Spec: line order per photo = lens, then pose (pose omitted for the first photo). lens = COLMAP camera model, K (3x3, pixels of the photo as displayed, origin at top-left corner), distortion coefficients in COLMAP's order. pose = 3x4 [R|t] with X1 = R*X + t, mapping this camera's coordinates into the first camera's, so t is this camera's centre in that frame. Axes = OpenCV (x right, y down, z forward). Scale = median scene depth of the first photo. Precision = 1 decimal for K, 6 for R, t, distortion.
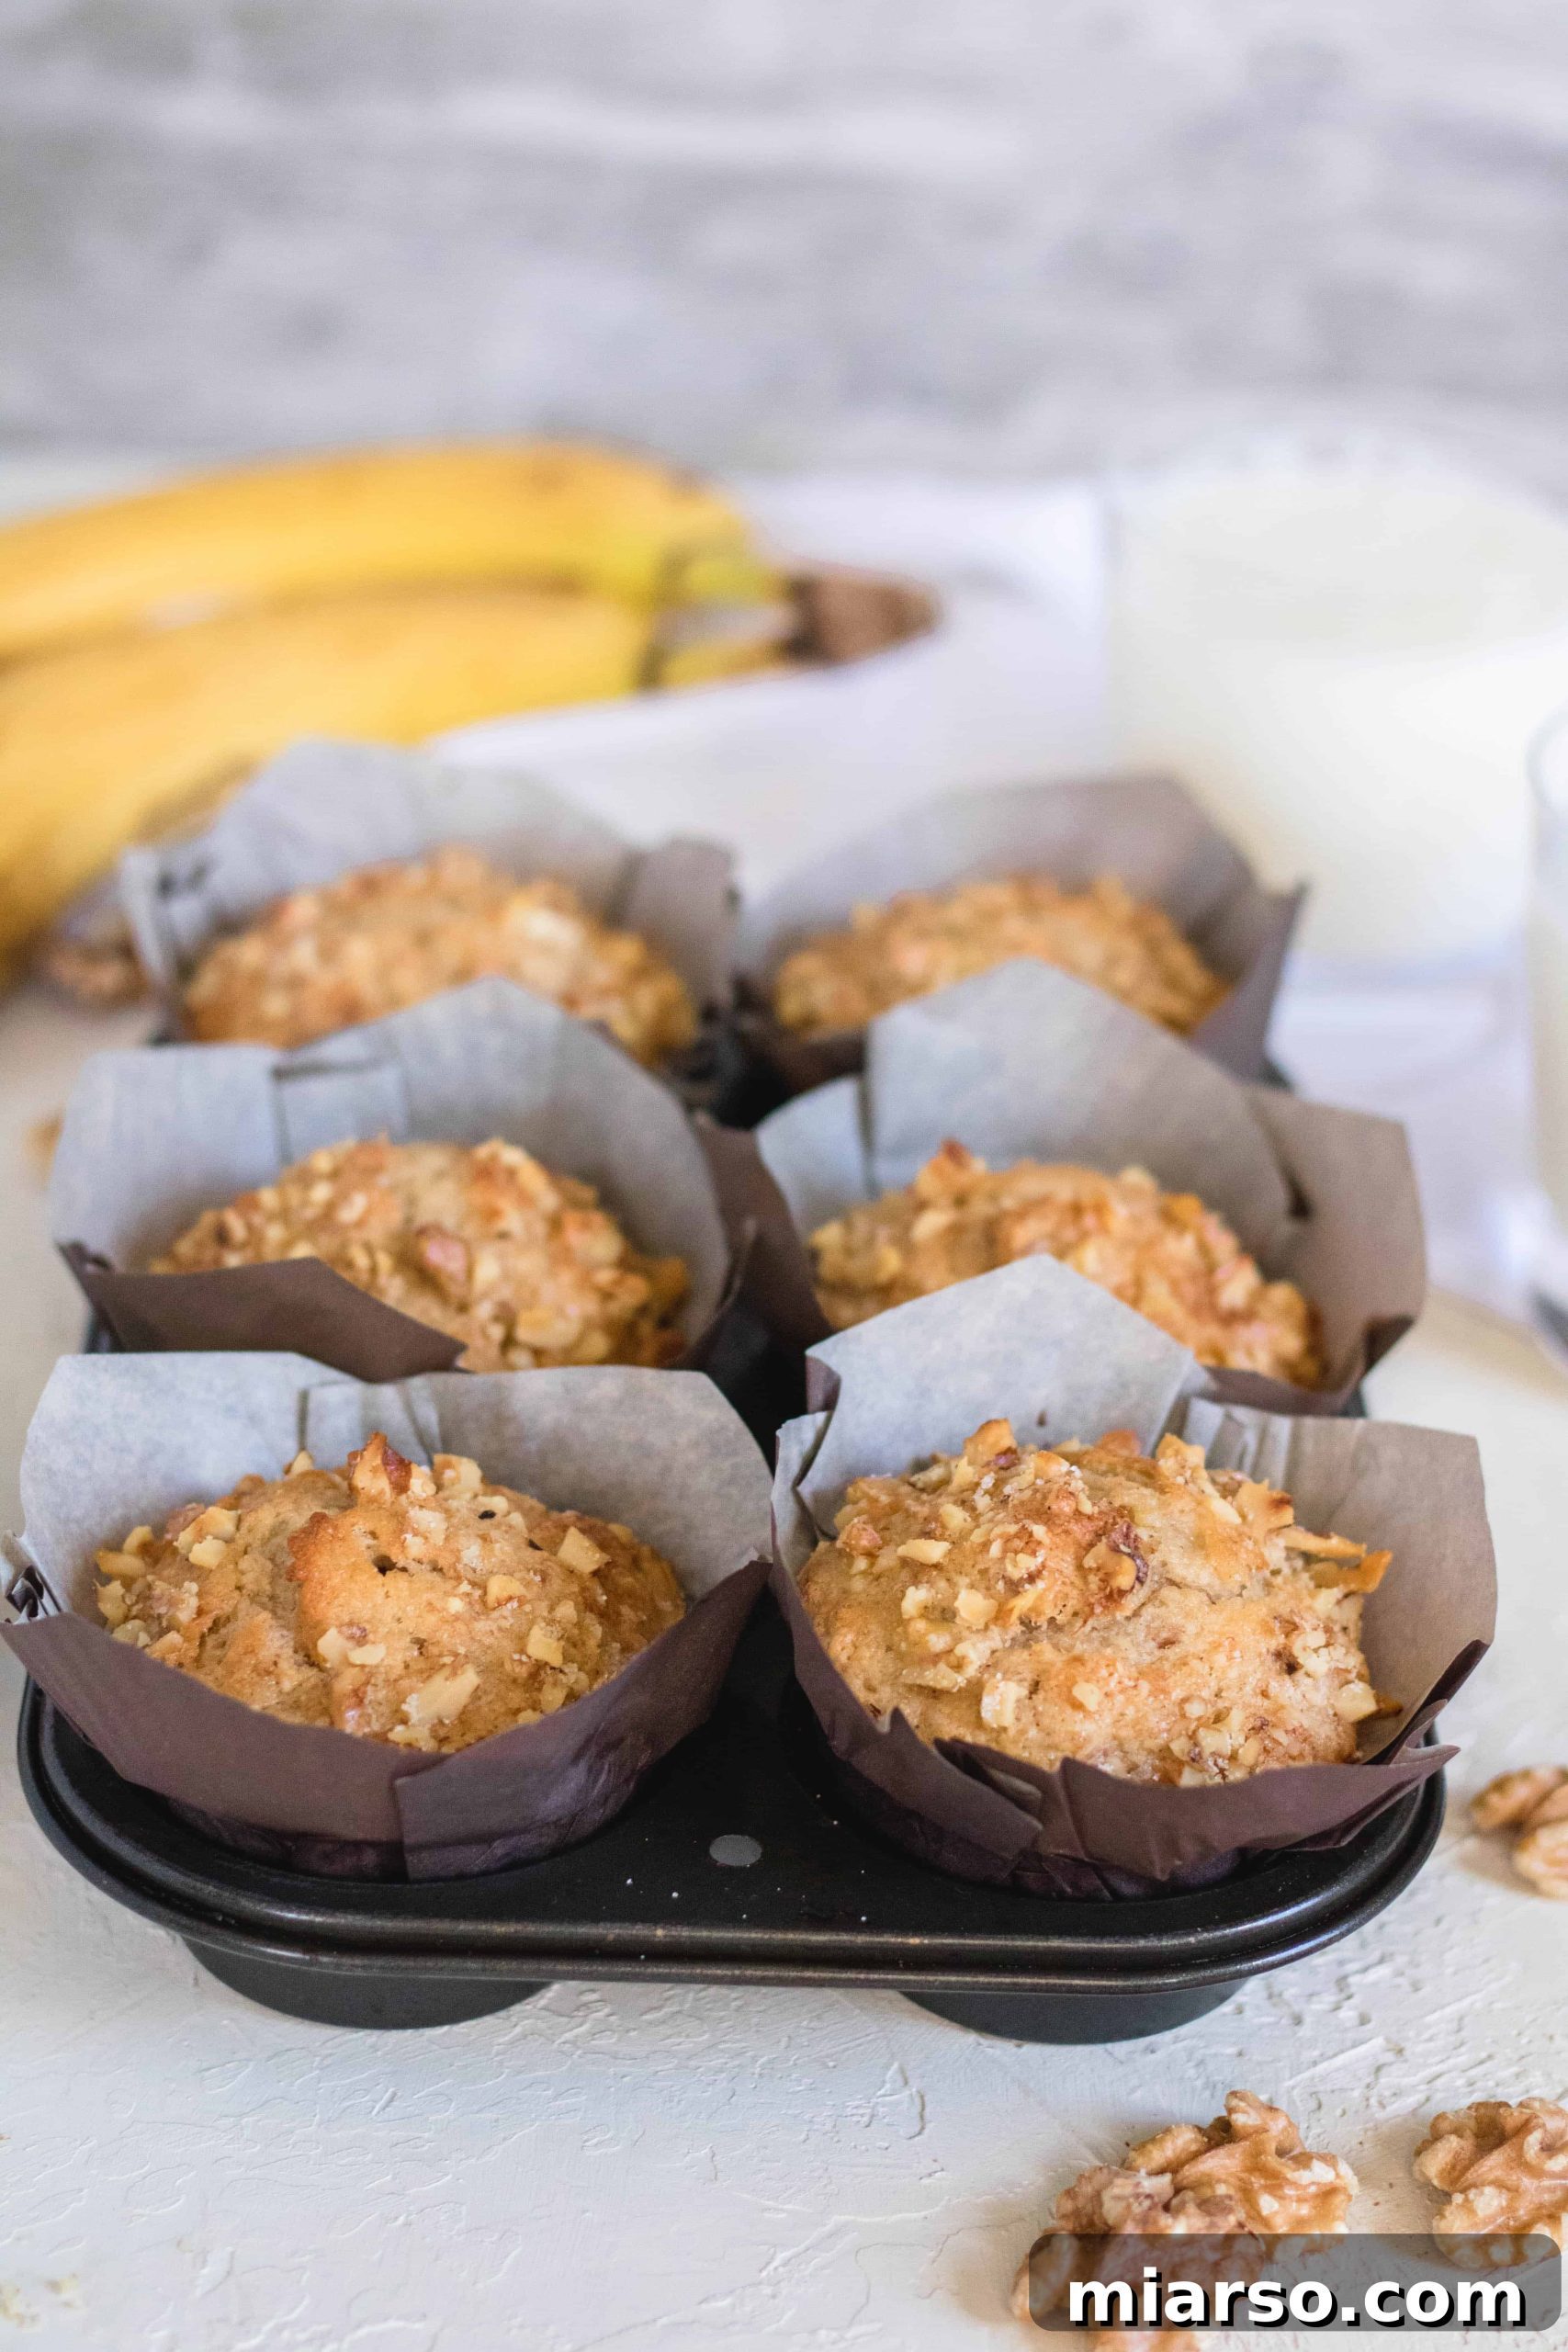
lens RADIAL K [[7154.4, 0, 784.0], [0, 7154.4, 1176.0], [0, 0, 1]] dist [-0.144125, -0.558276]
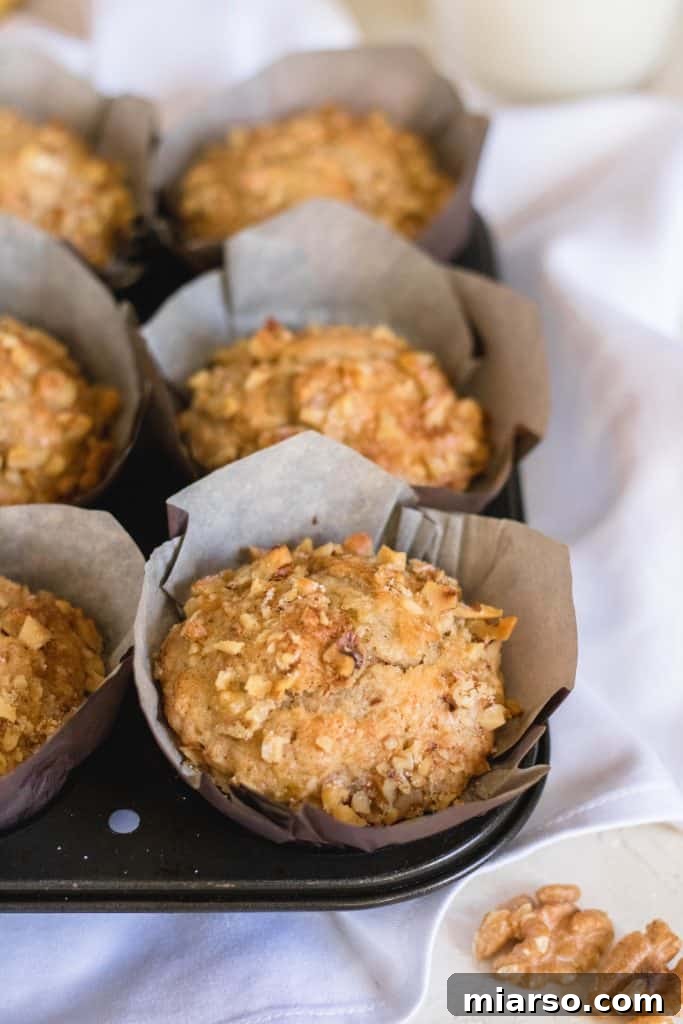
lens RADIAL K [[3115.1, 0, 341.5], [0, 3115.1, 512.0], [0, 0, 1]] dist [-0.144125, -0.558276]
pose [[0.999060, -0.021380, -0.037704, 0.072145], [0.029986, 0.969048, 0.245043, -0.151877], [0.031298, -0.245943, 0.968779, 0.297743]]
